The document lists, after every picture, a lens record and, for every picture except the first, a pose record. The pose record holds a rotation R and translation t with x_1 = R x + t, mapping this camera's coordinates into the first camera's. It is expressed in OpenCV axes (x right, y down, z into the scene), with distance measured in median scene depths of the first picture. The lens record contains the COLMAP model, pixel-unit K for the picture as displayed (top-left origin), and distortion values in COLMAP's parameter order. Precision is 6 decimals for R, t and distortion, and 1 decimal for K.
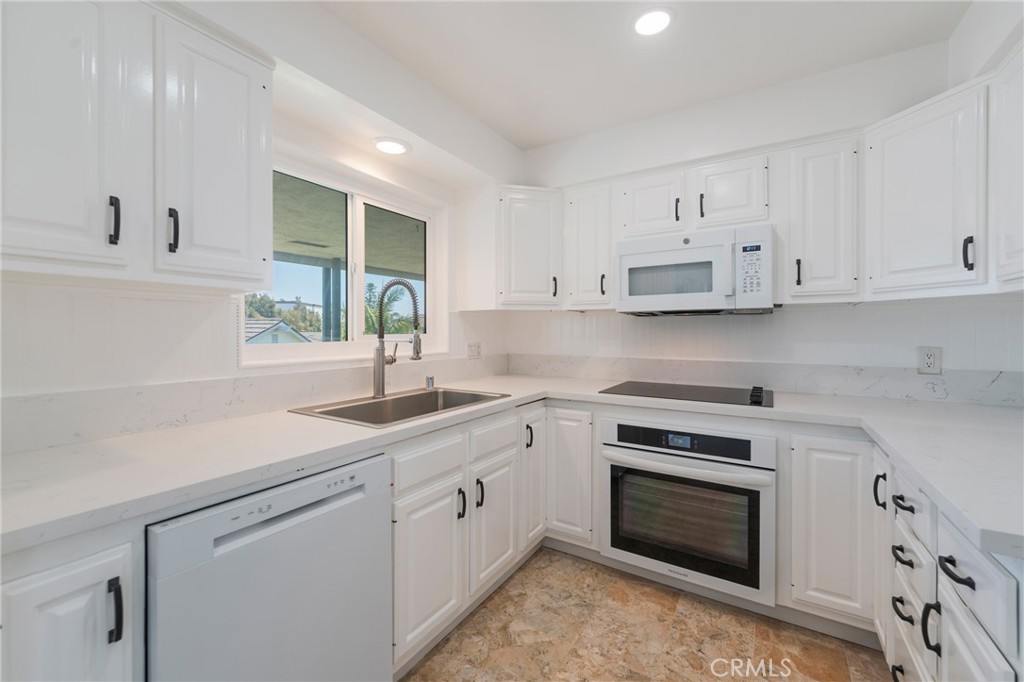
lens RADIAL K [[425.0, 0, 505.6], [0, 425.0, 332.1], [0, 0, 1]] dist [-0.001207, -0.000529]
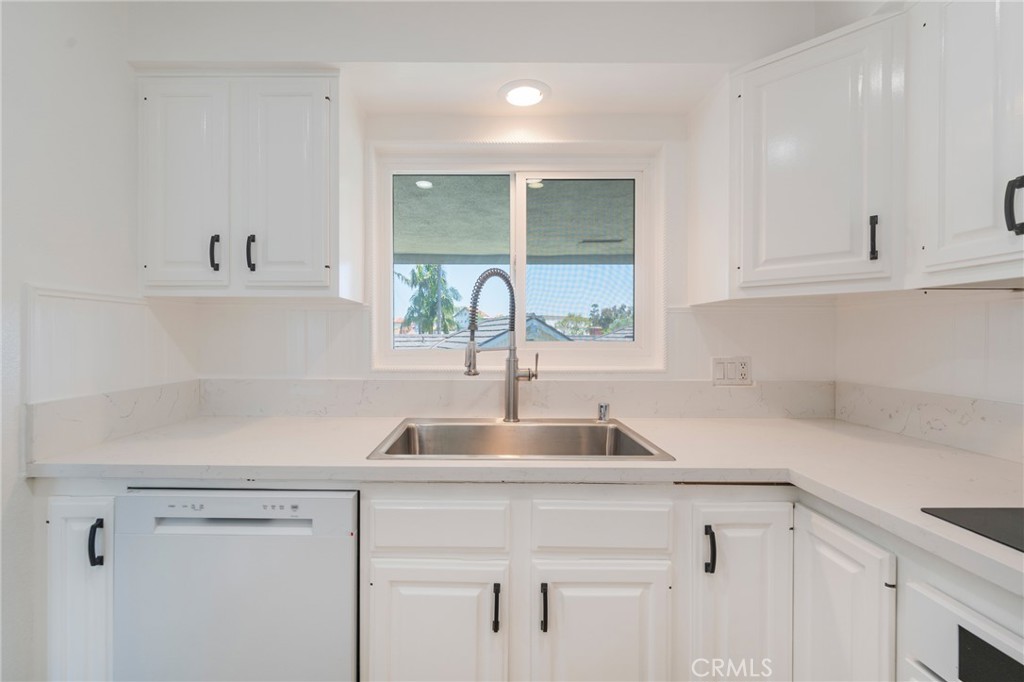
lens RADIAL K [[433.6, 0, 474.9], [0, 433.6, 339.2], [0, 0, 1]] dist [0.001178, -0.000122]
pose [[0.522207, 0.007745, -0.852784, 0.357193], [-0.005031, 0.999969, 0.006000, -0.002695], [0.852804, 0.001157, 0.522230, 0.526842]]
